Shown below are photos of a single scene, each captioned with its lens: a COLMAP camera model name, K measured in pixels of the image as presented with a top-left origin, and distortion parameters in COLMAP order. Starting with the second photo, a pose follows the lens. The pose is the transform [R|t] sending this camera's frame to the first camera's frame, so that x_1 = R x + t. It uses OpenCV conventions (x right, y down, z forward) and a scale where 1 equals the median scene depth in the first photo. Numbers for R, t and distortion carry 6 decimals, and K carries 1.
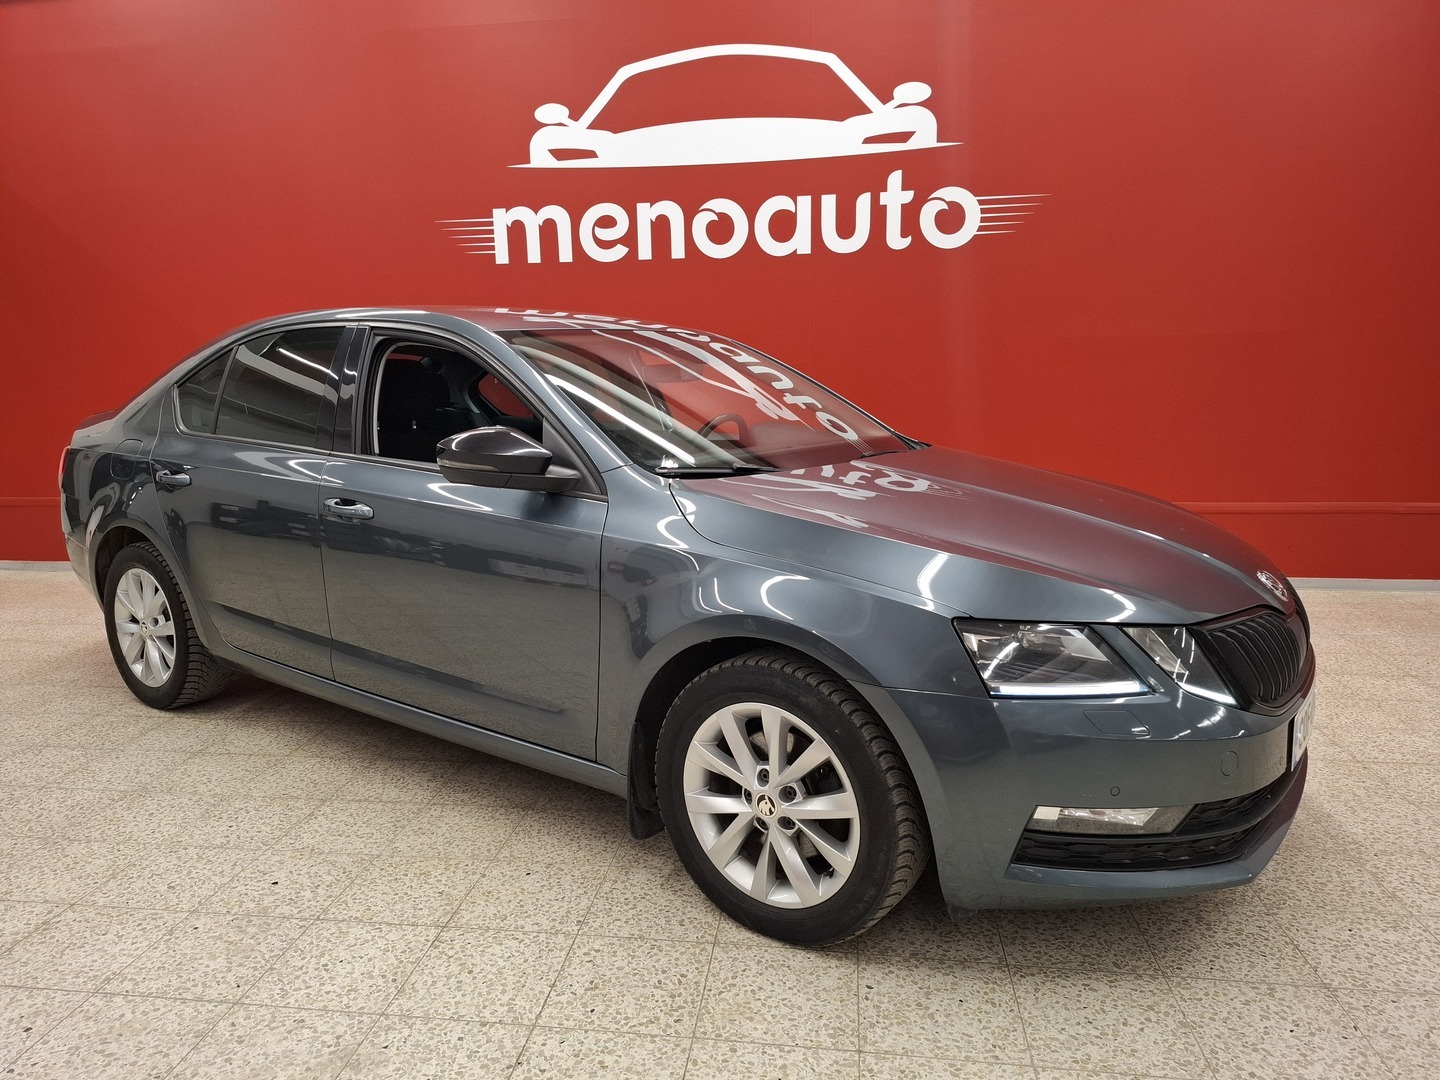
lens RADIAL K [[1027.0, 0, 720.0], [0, 1027.0, 540.0], [0, 0, 1]] dist [0.046031, -0.037650]
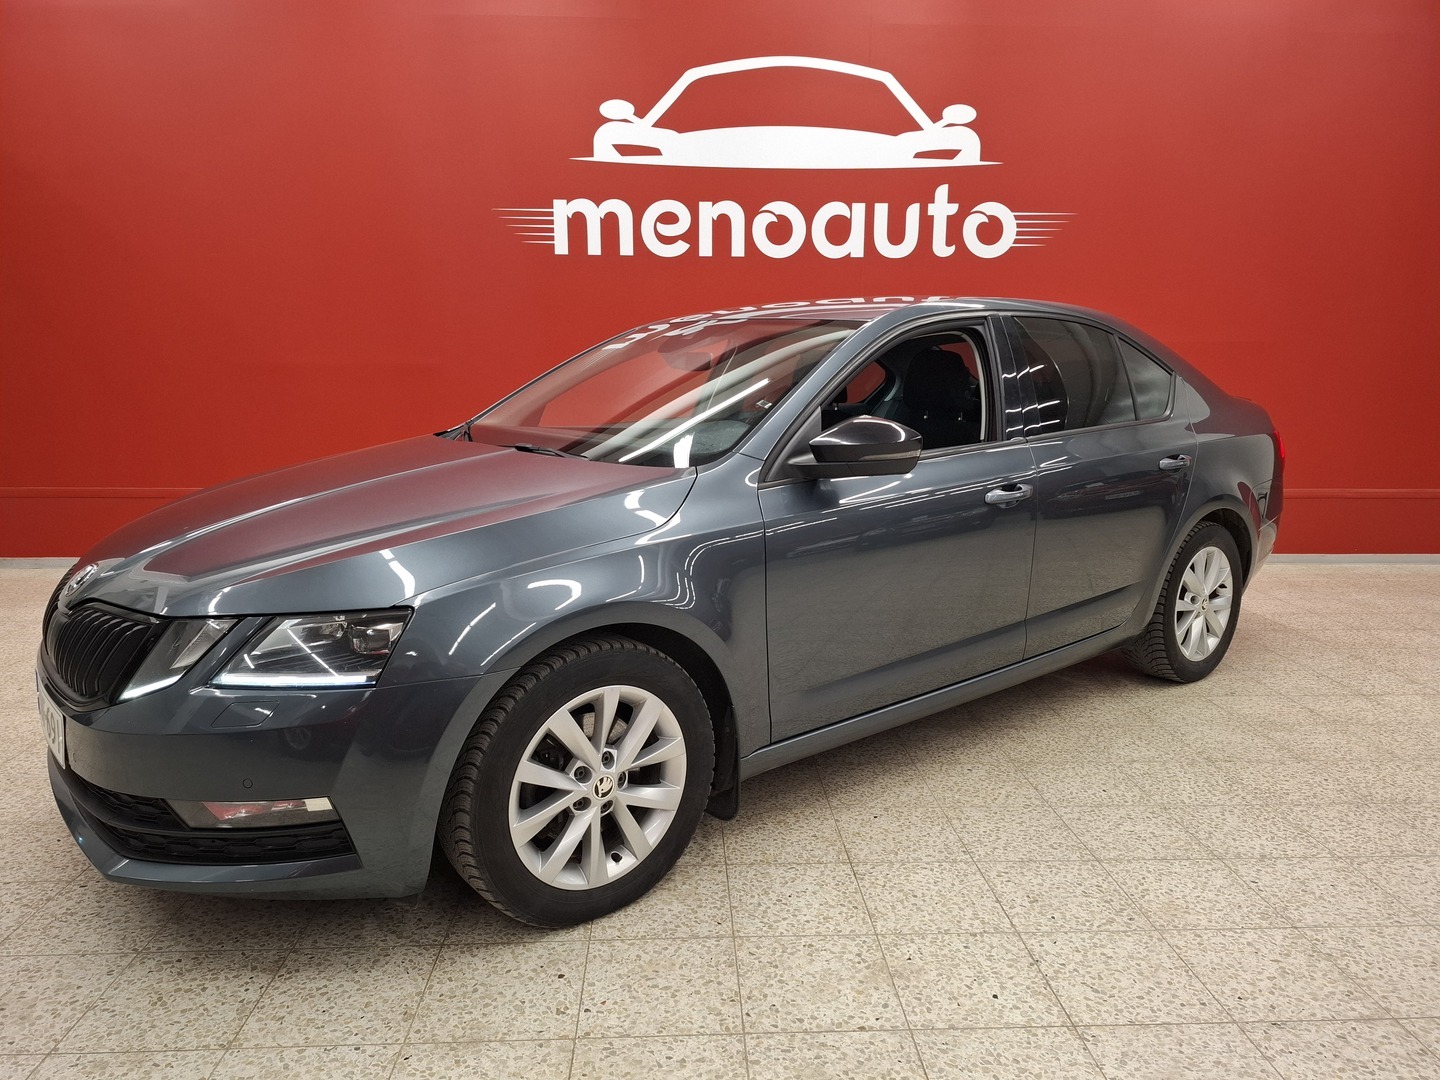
lens RADIAL K [[1019.2, 0, 739.9], [0, 1019.2, 535.4], [0, 0, 1]] dist [0.052735, -0.066814]
pose [[0.981305, -0.009298, 0.192235, -0.253041], [0.010204, 0.999941, -0.003726, 0.013654], [-0.192189, 0.005618, 0.981342, -0.015966]]
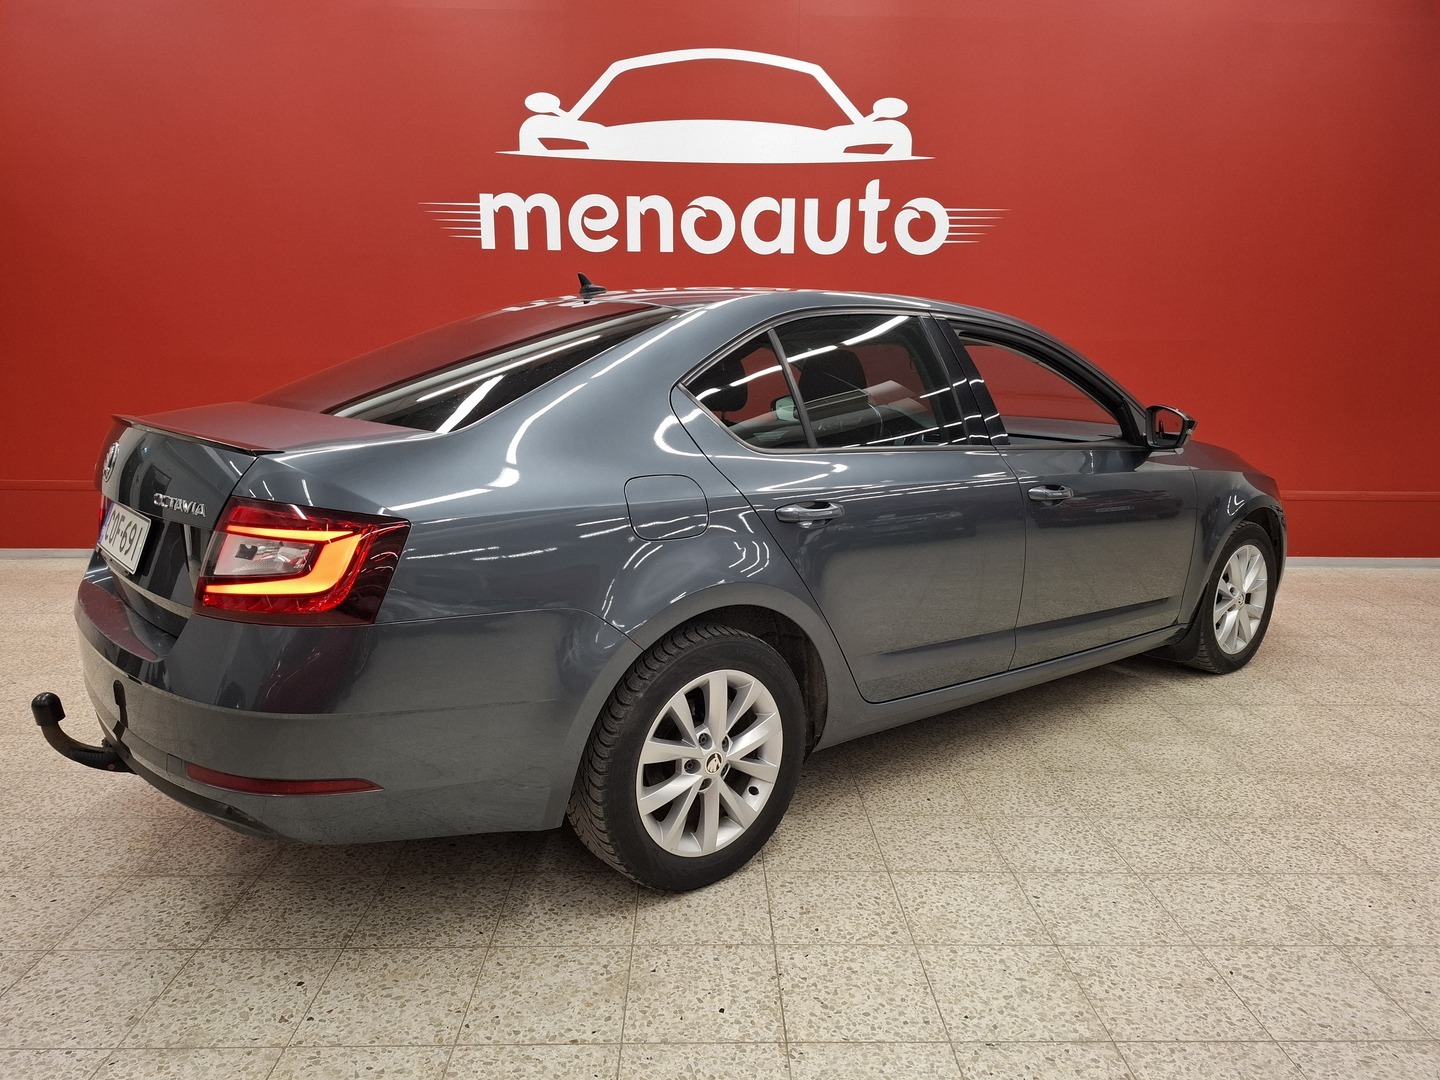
lens RADIAL K [[1018.7, 0, 744.3], [0, 1018.7, 546.0], [0, 0, 1]] dist [0.051152, -0.049346]
pose [[0.985311, -0.003662, 0.170728, -0.147638], [0.000679, 0.999846, 0.017530, 0.004648], [-0.170766, -0.017157, 0.985162, -0.033947]]
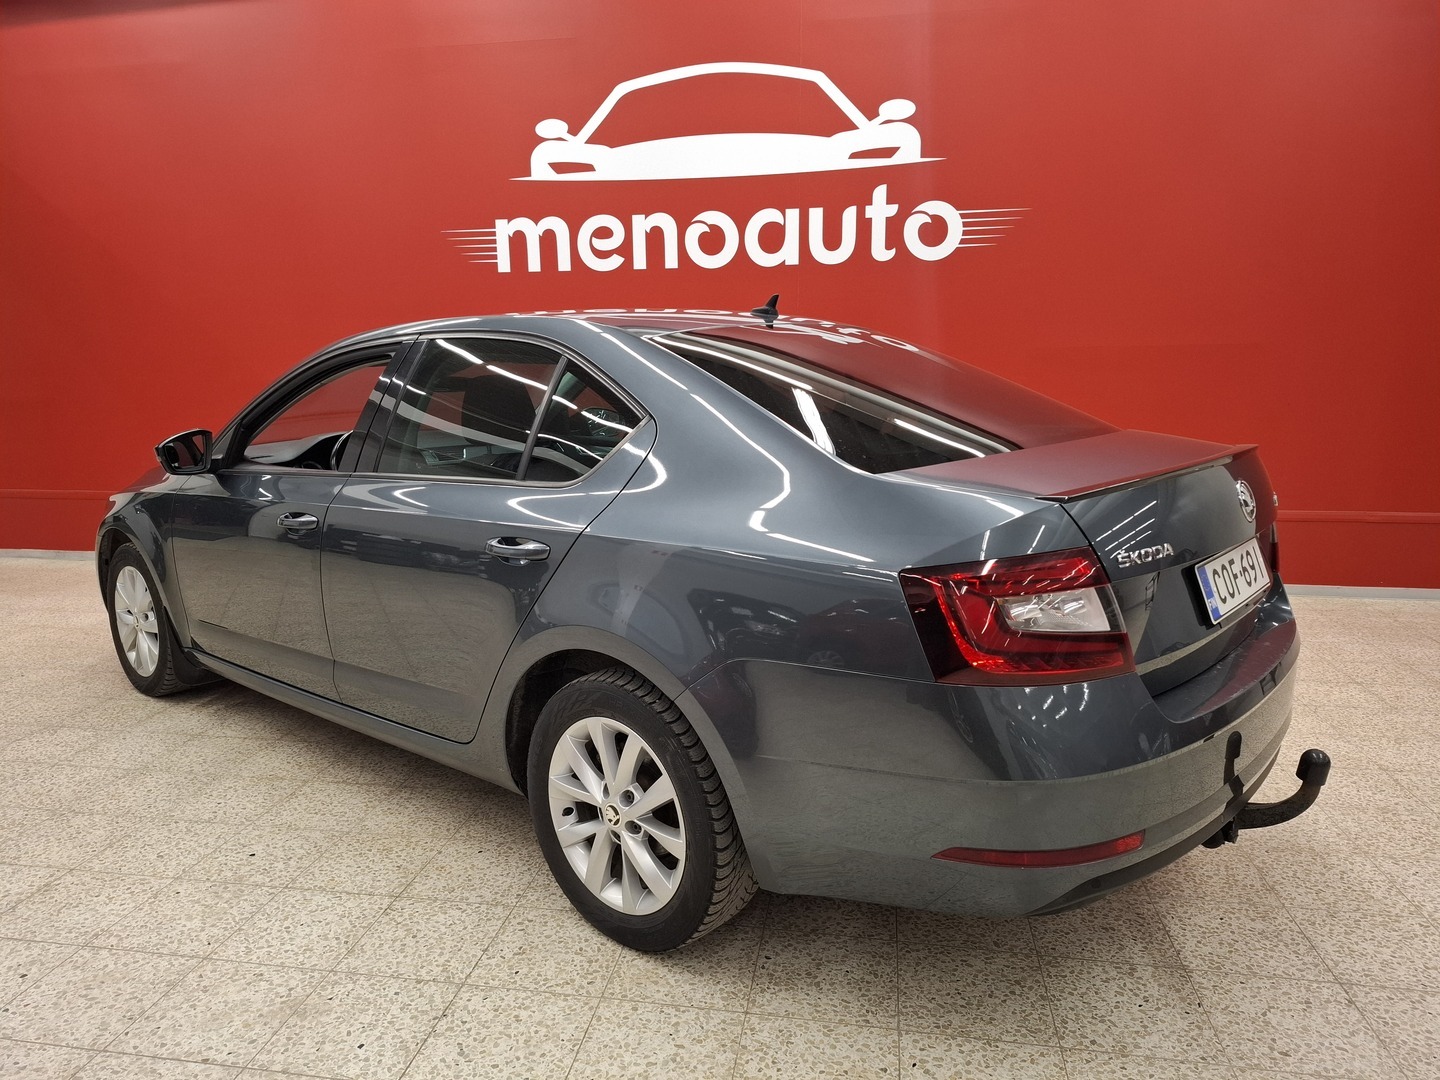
lens RADIAL K [[1027.0, 0, 720.0], [0, 1027.0, 540.0], [0, 0, 1]] dist [0.046031, -0.037650]
pose [[0.999395, 0.012639, -0.032396, 0.047827], [-0.012338, 0.999879, 0.009467, -0.010277], [0.032512, -0.009062, 0.999430, -0.041243]]
